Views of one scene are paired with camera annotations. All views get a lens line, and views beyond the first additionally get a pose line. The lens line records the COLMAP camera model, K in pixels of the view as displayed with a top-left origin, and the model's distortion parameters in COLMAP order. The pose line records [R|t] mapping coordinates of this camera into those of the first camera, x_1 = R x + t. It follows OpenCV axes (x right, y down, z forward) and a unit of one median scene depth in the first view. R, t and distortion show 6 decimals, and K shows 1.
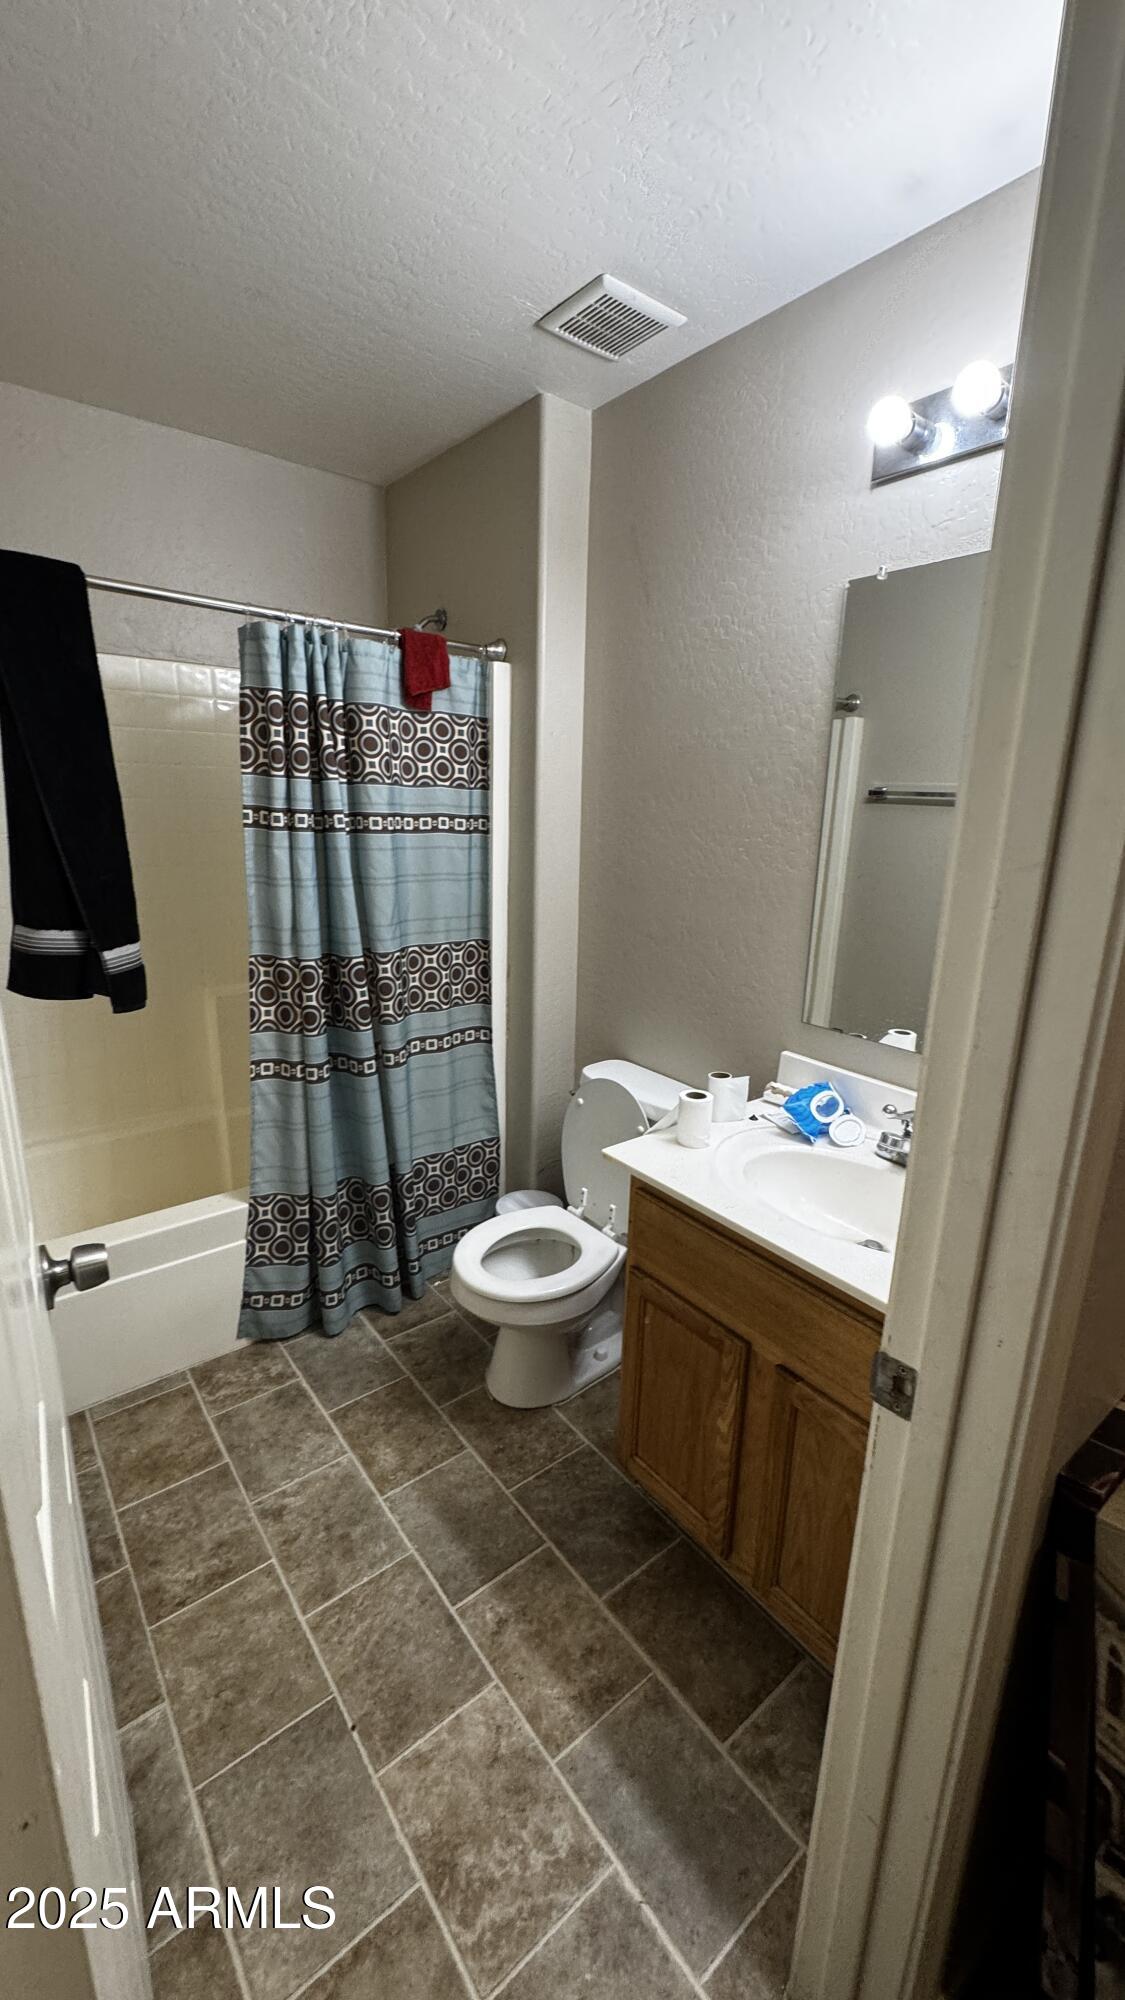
lens RADIAL K [[795.7, 0, 564.4], [0, 795.7, 1001.1], [0, 0, 1]] dist [-0.000487, 0.000370]
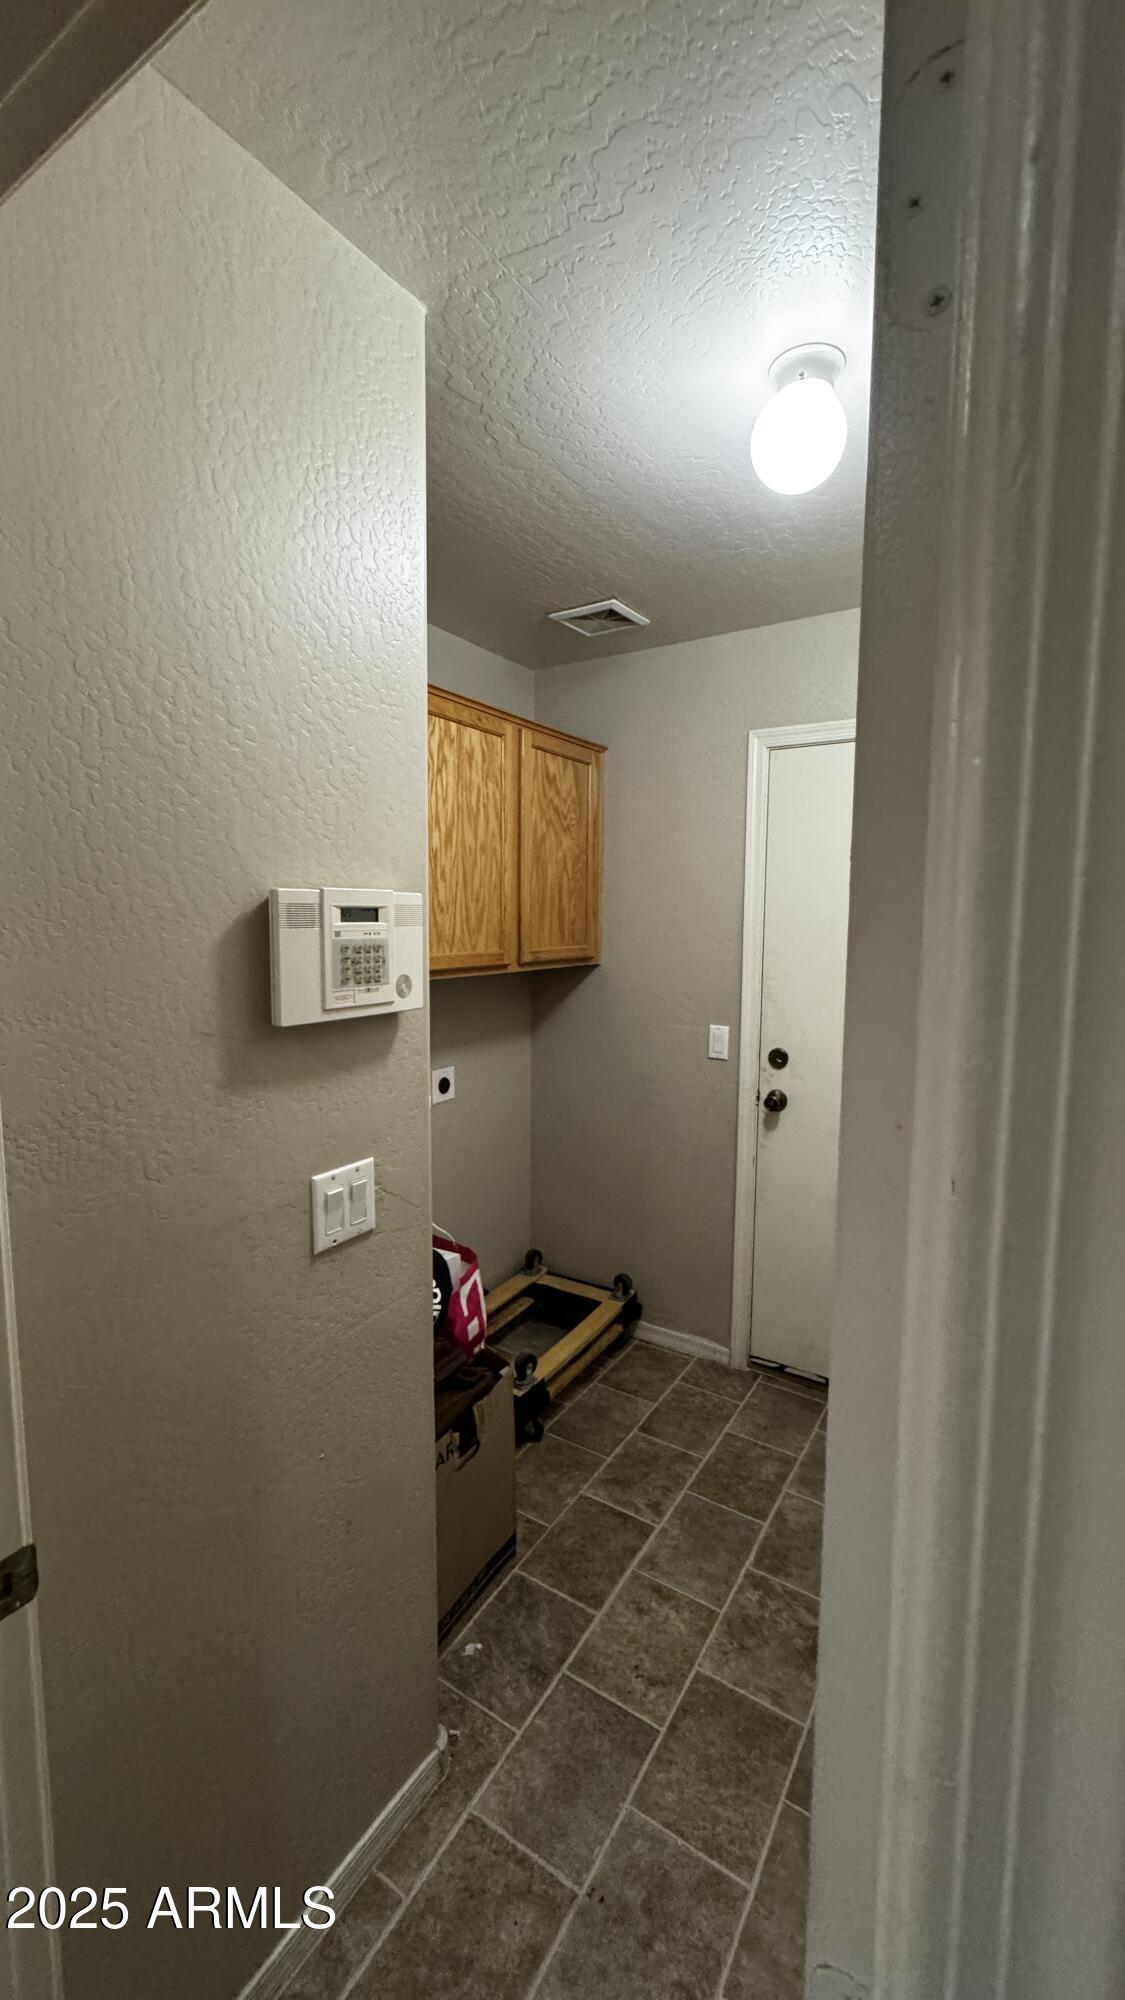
lens RADIAL K [[808.1, 0, 631.7], [0, 808.1, 1003.1], [0, 0, 1]] dist [0.000092, 0.000103]
pose [[-0.397993, -0.117251, 0.909865, -0.852152], [0.213532, 0.952718, 0.216177, -0.289346], [-0.892191, 0.280323, -0.354138, 1.042809]]
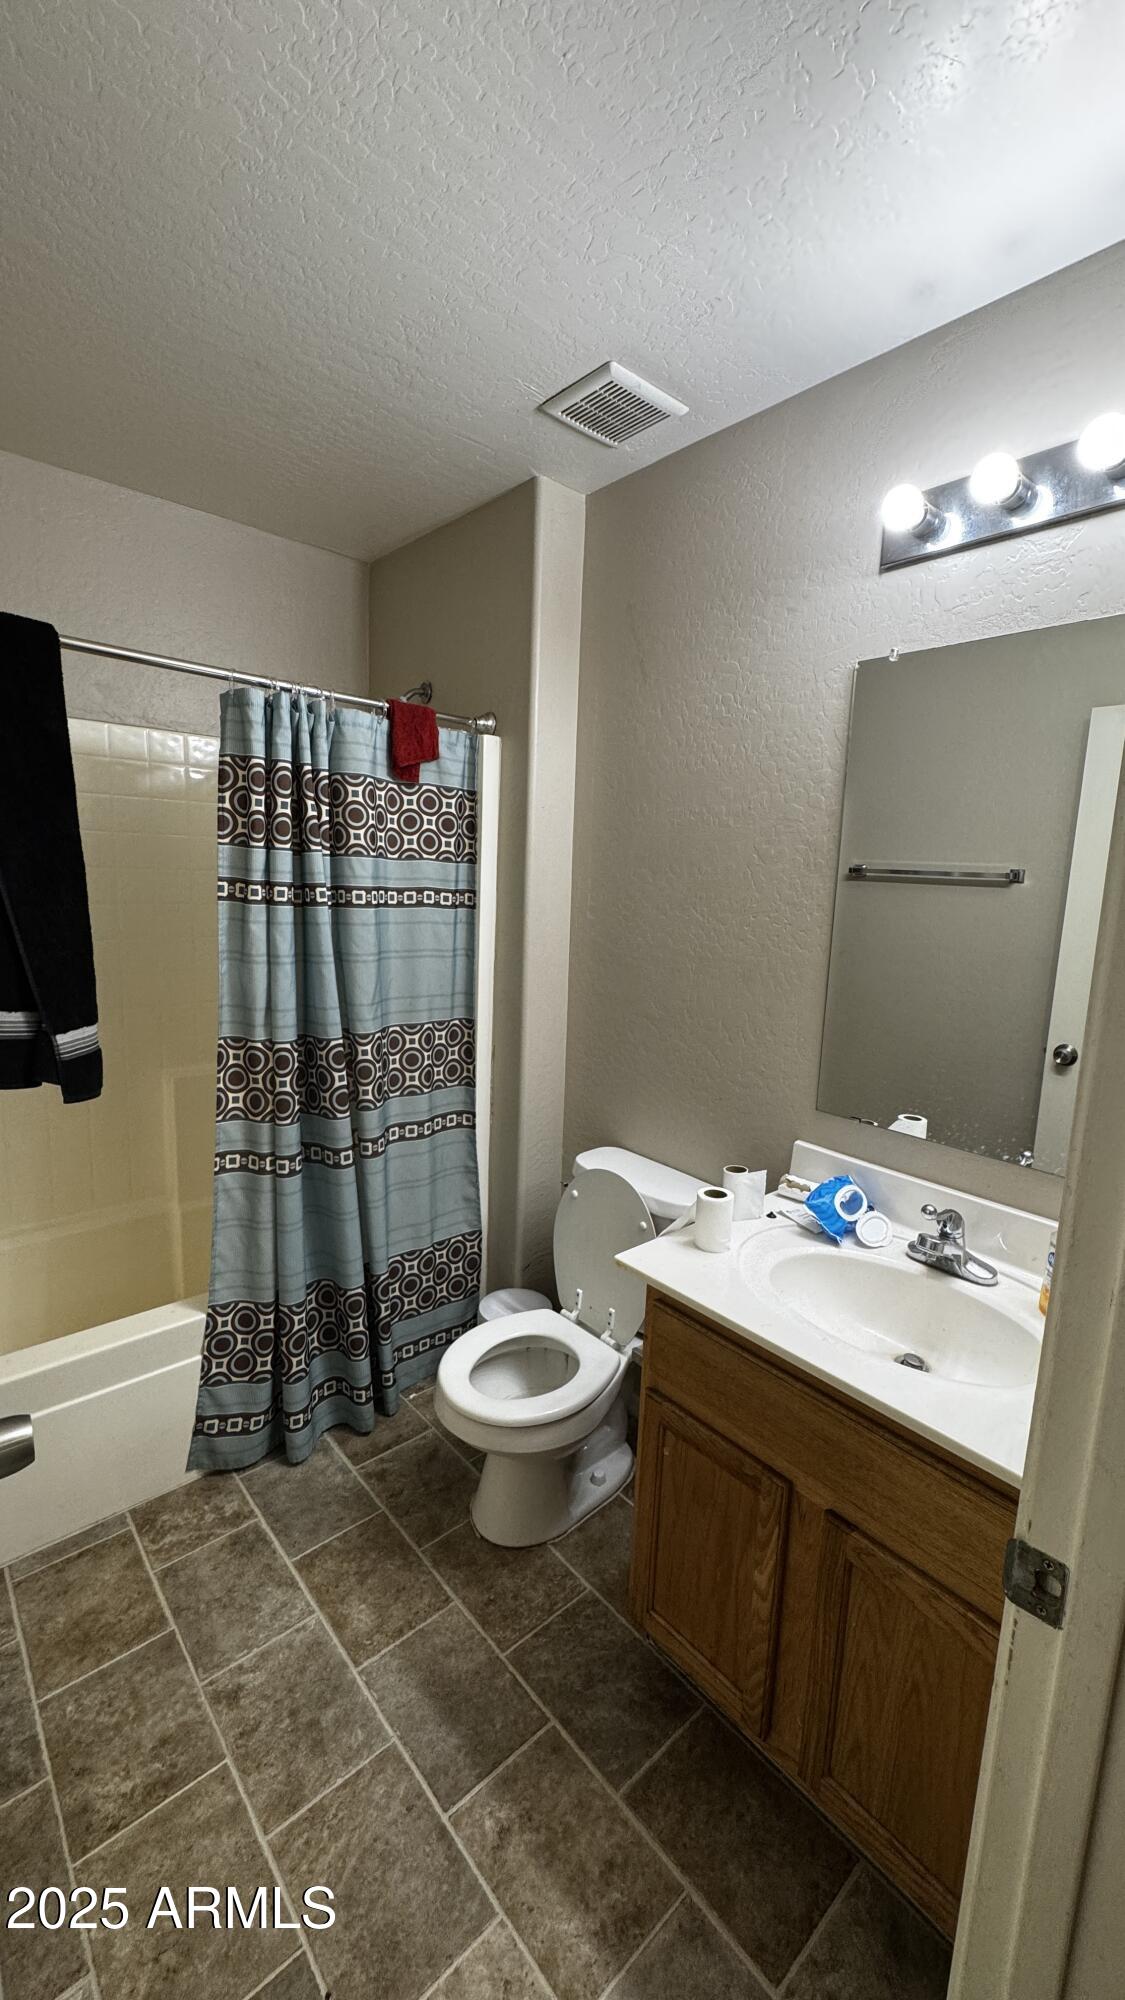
lens RADIAL K [[796.8, 0, 562.5], [0, 796.8, 1000.0], [0, 0, 1]] dist [0.000442, 0.000279]
pose [[0.998493, 0.003063, 0.054795, -0.059256], [0.001730, 0.996188, -0.087215, -0.023508], [-0.054853, 0.087179, 0.994681, 0.069440]]
